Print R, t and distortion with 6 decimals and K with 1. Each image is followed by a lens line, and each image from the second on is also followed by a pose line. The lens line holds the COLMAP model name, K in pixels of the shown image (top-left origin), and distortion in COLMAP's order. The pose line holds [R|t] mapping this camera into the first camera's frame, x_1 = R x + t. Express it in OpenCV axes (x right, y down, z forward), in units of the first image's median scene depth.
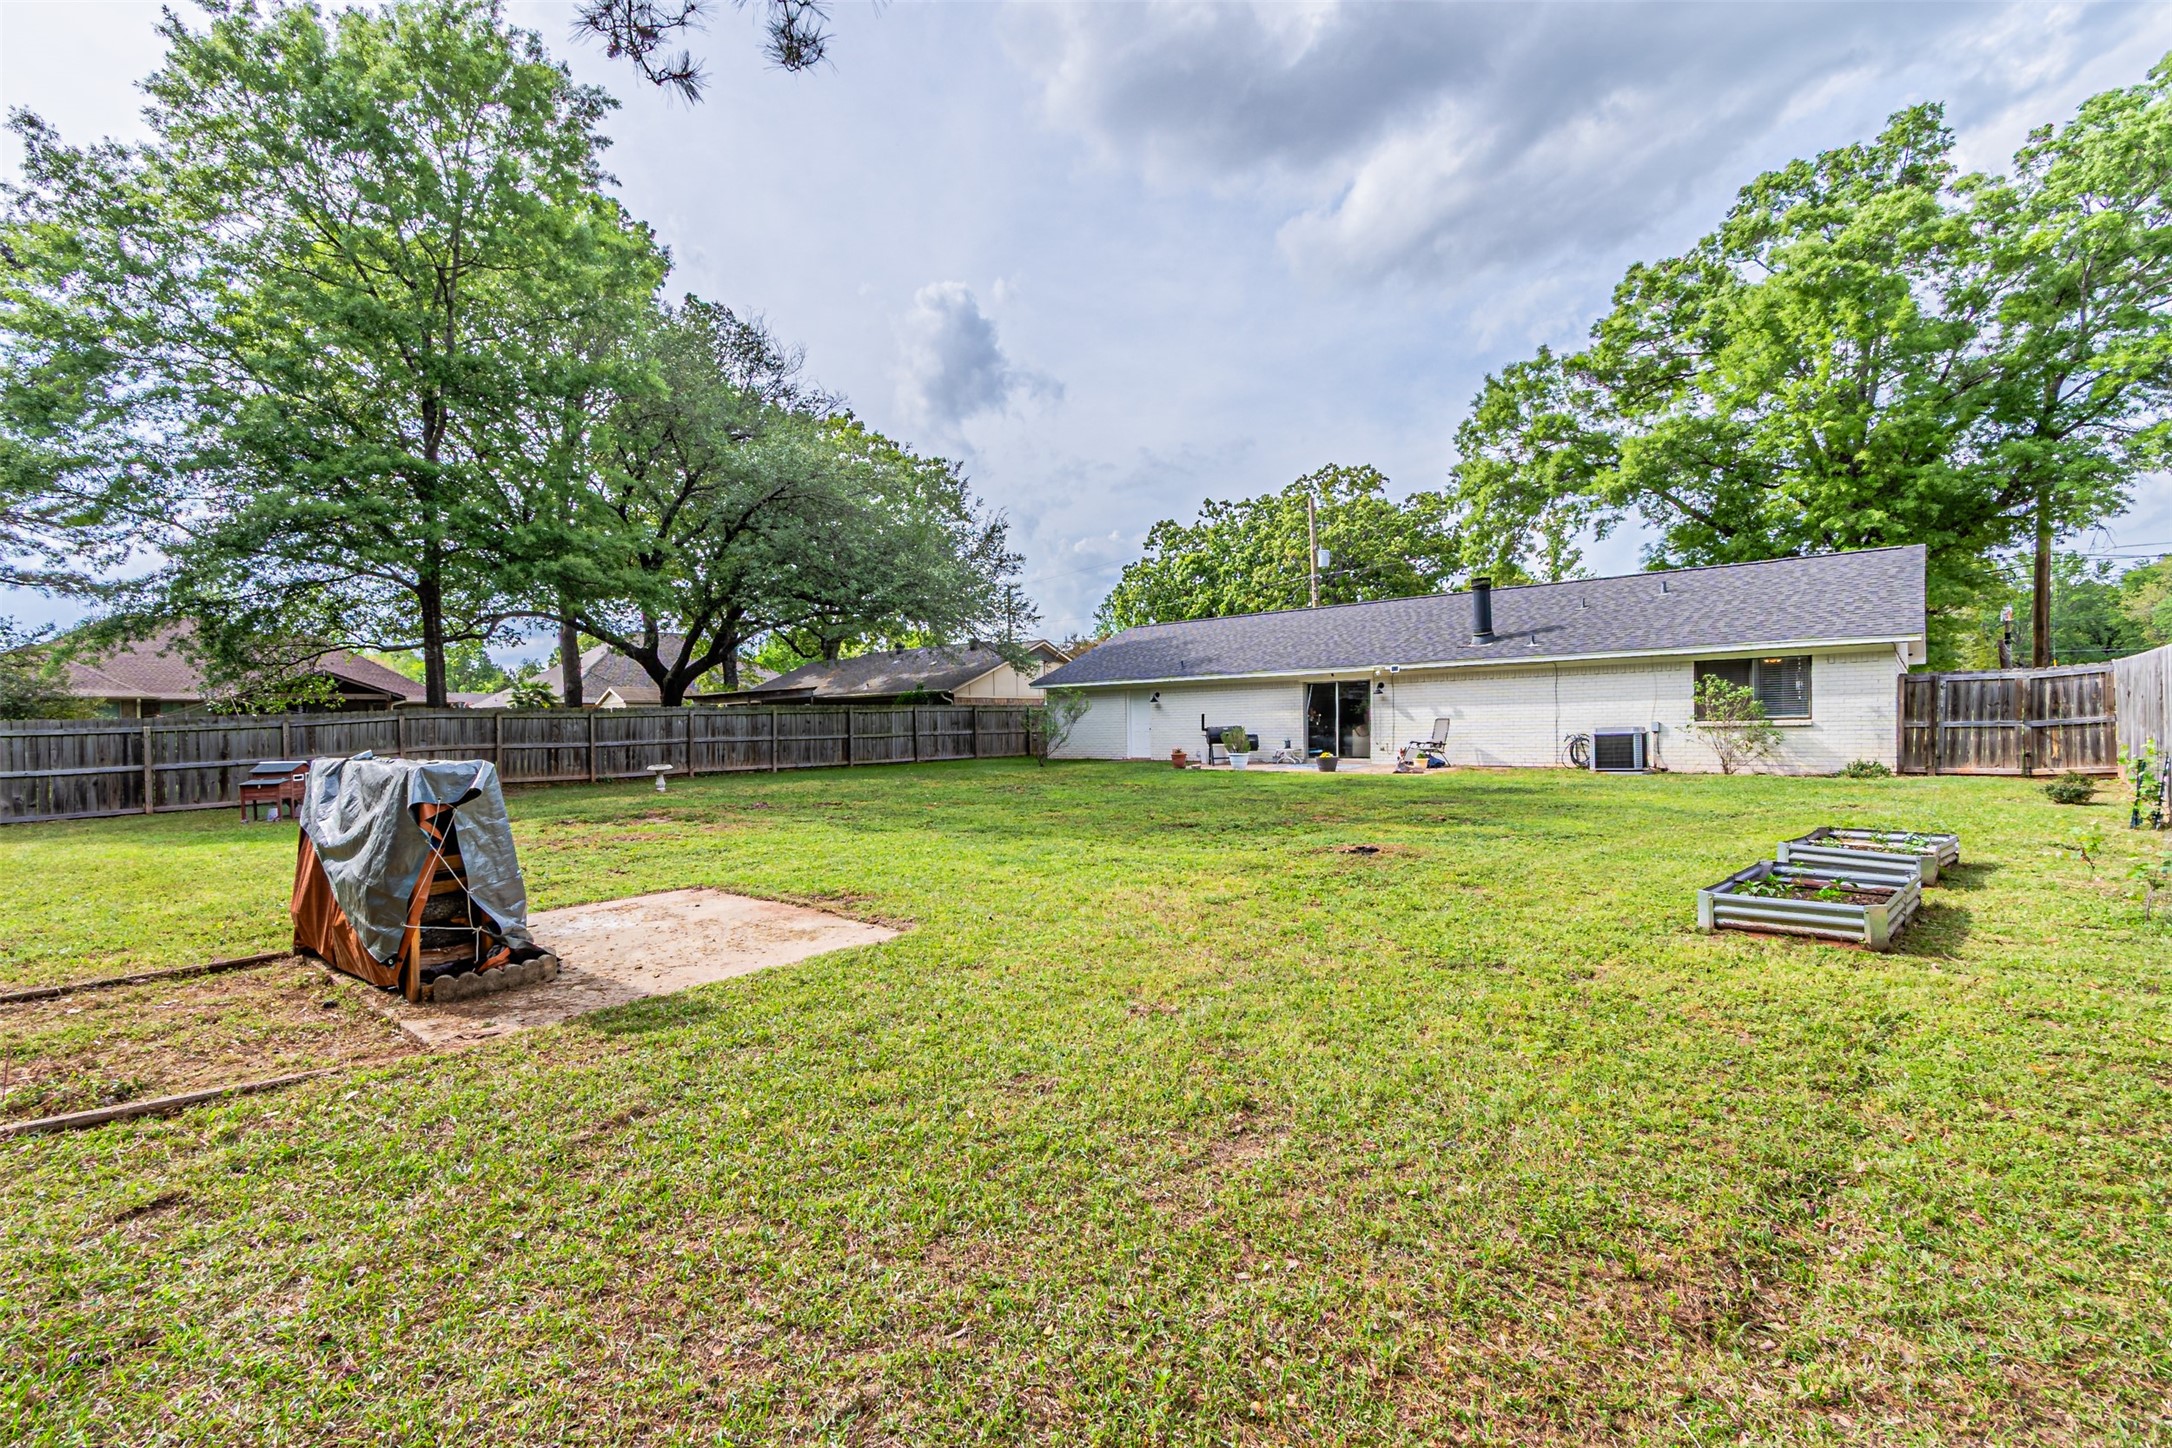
lens RADIAL K [[936.7, 0, 1068.4], [0, 936.7, 715.5], [0, 0, 1]] dist [0.000992, -0.000576]
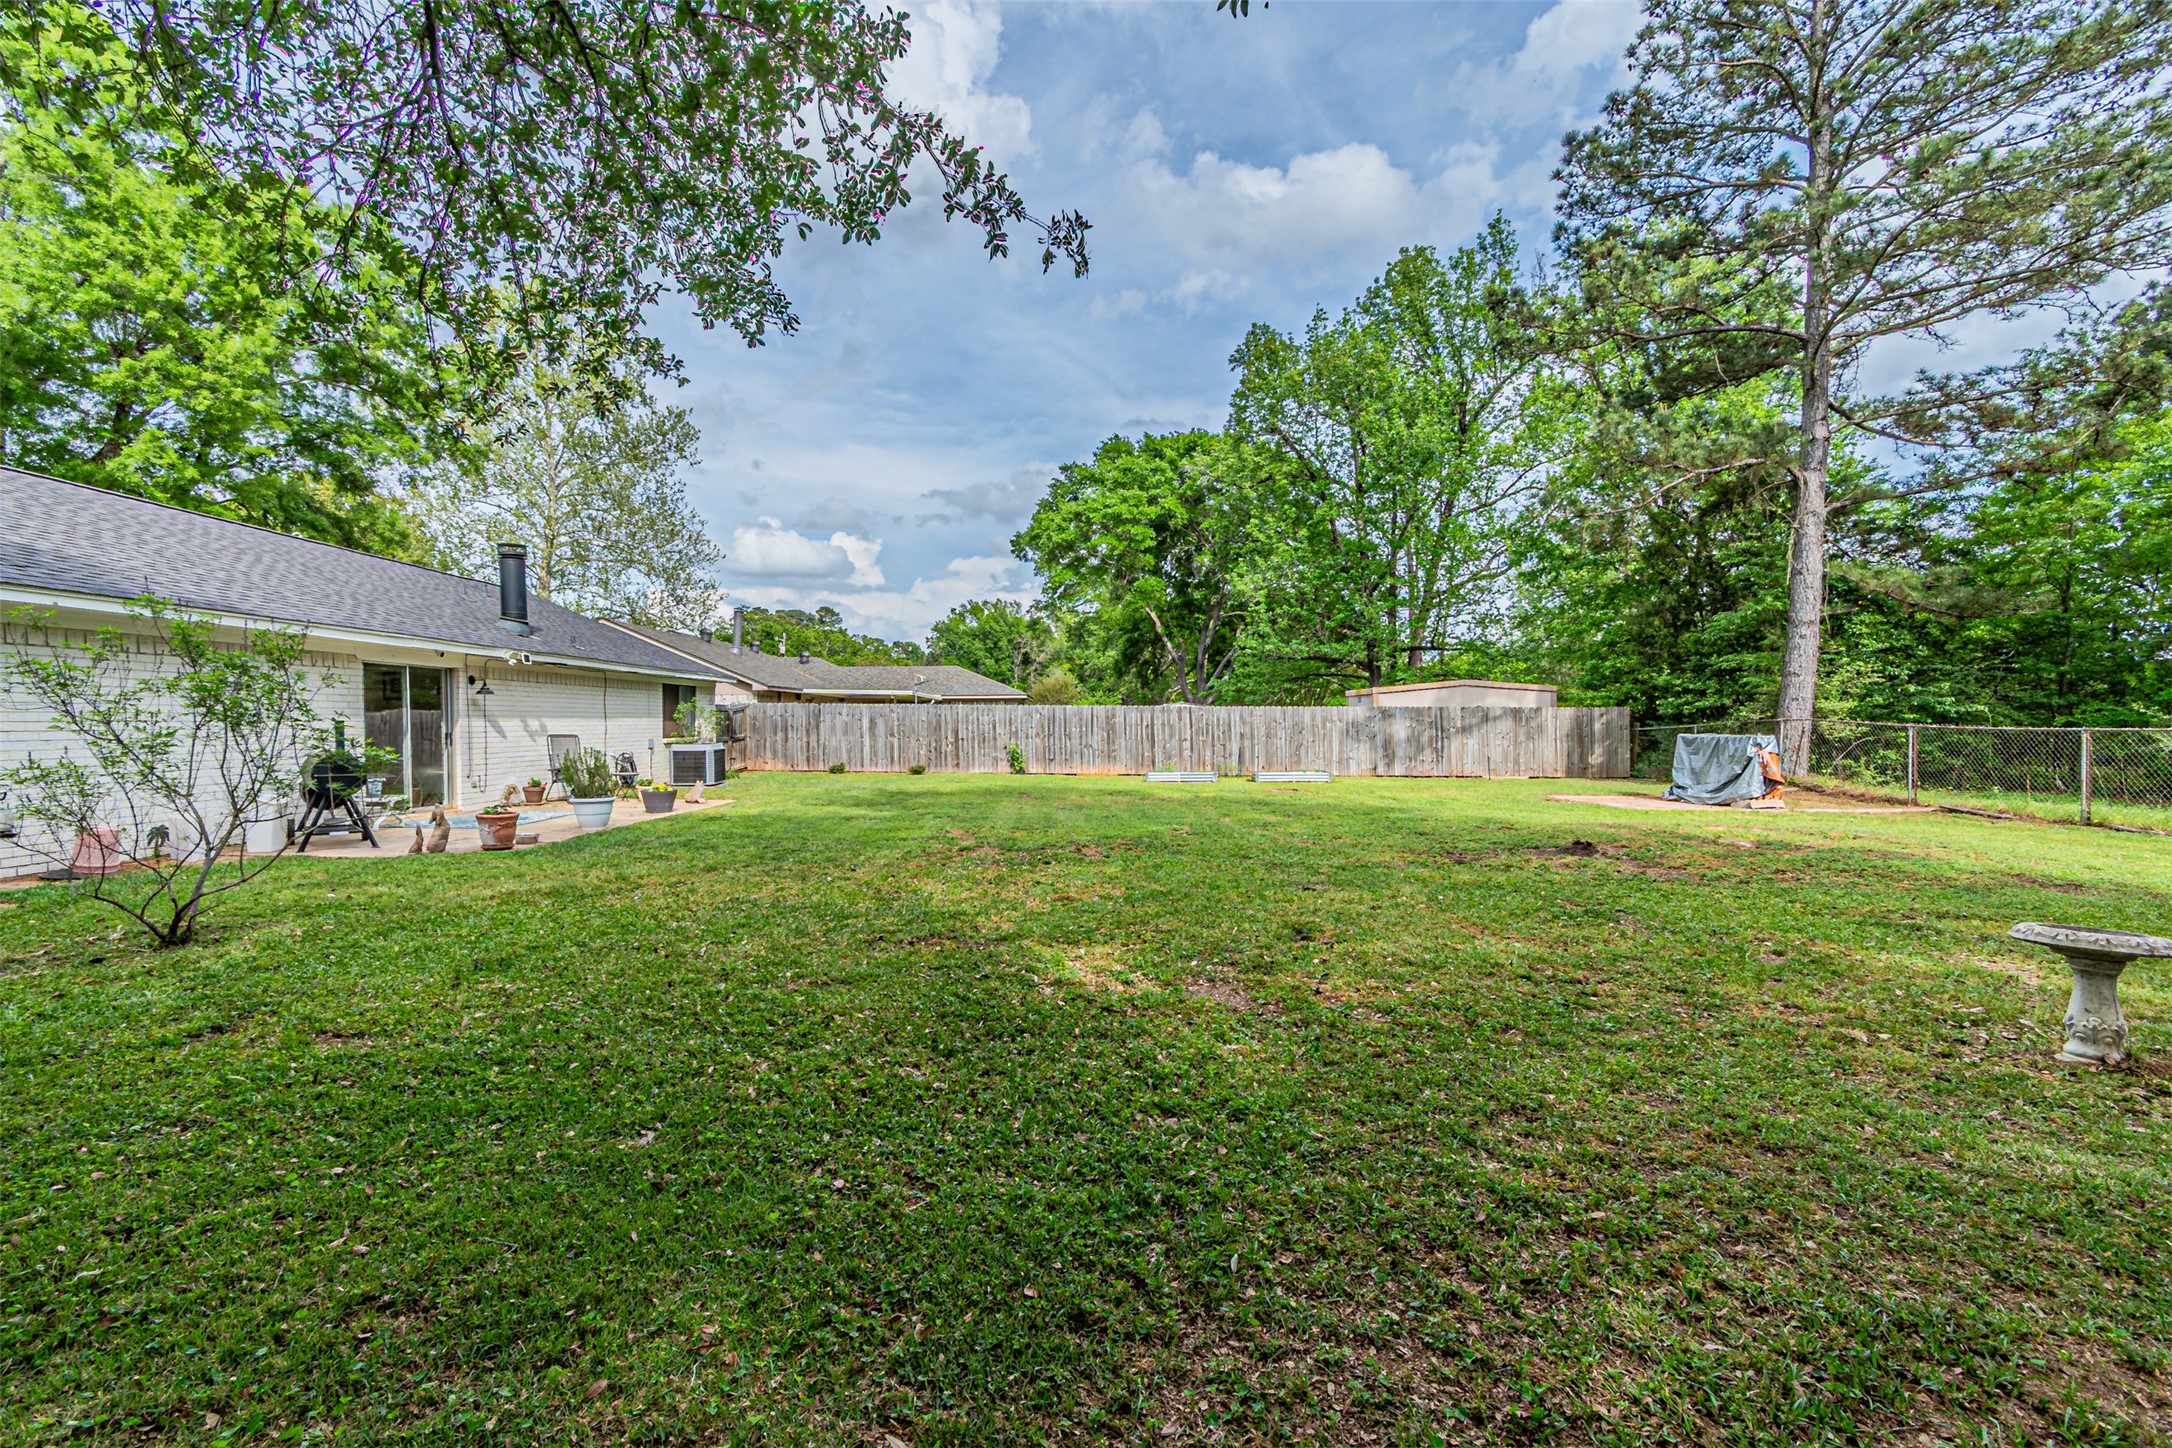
lens RADIAL K [[941.8, 0, 1086.0], [0, 941.8, 724.0], [0, 0, 1]] dist [0.001139, 0.000055]
pose [[-0.685847, 0.019190, 0.727492, -0.369310], [0.009755, 0.999805, -0.017176, 0.010412], [-0.727680, -0.004683, -0.685901, 1.096230]]
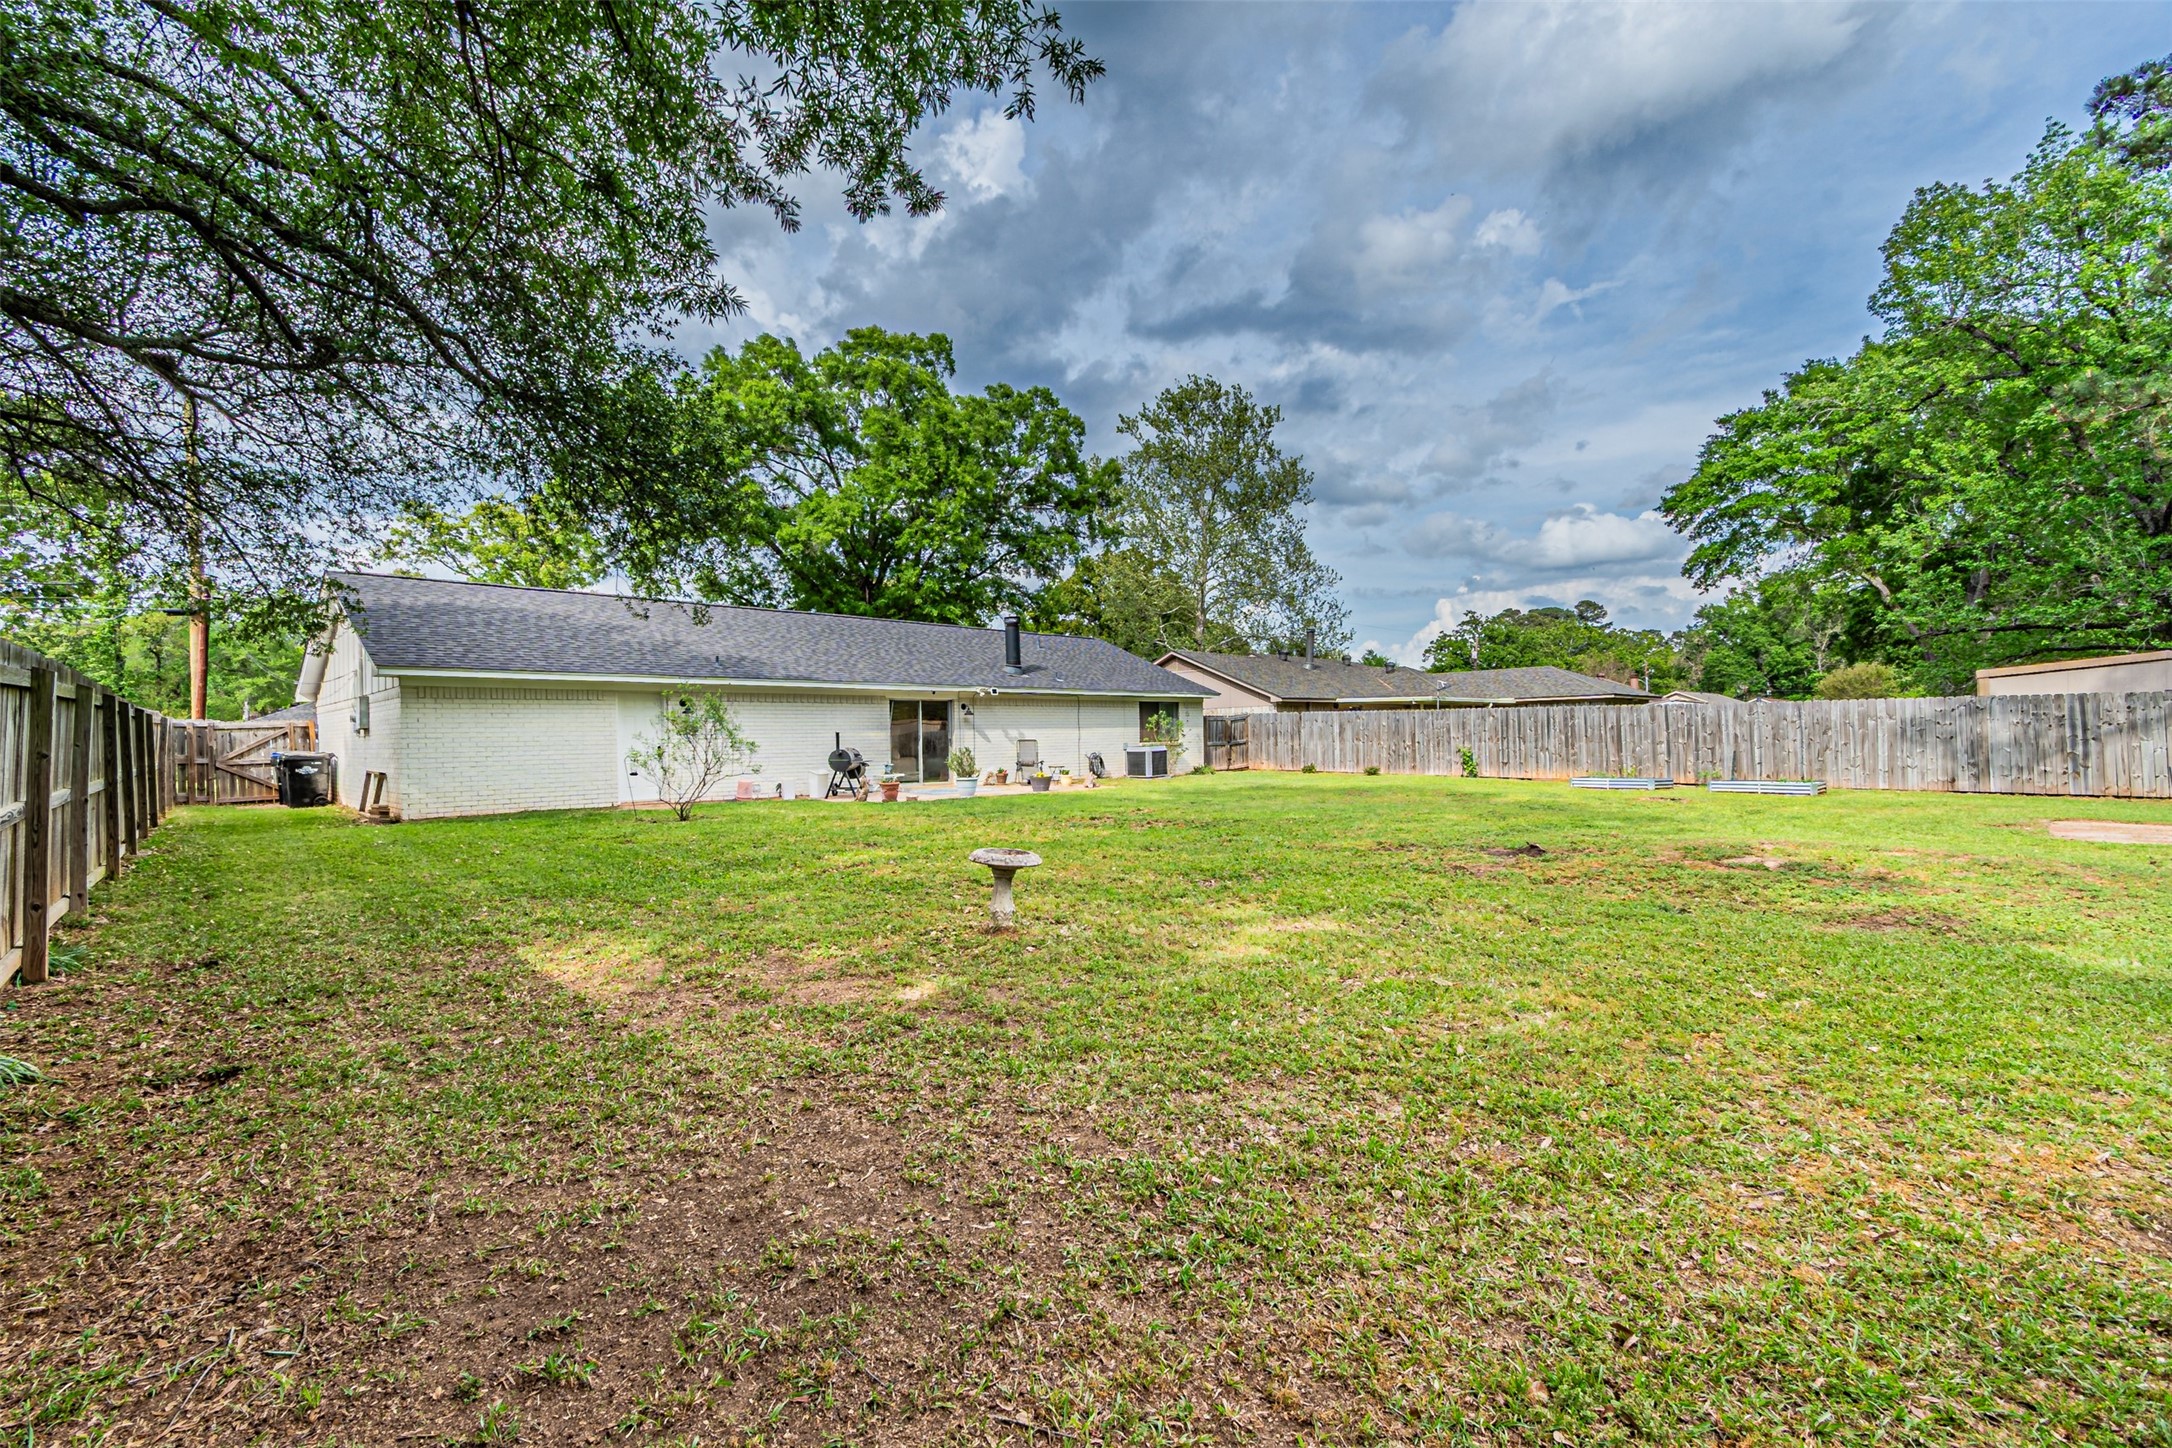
lens RADIAL K [[936.7, 0, 1068.4], [0, 936.7, 715.5], [0, 0, 1]] dist [0.000992, -0.000576]
pose [[0.044685, 0.038493, 0.998259, -0.629744], [0.006417, 0.999226, -0.038818, 0.016323], [-0.998981, 0.008141, 0.044404, 0.821486]]
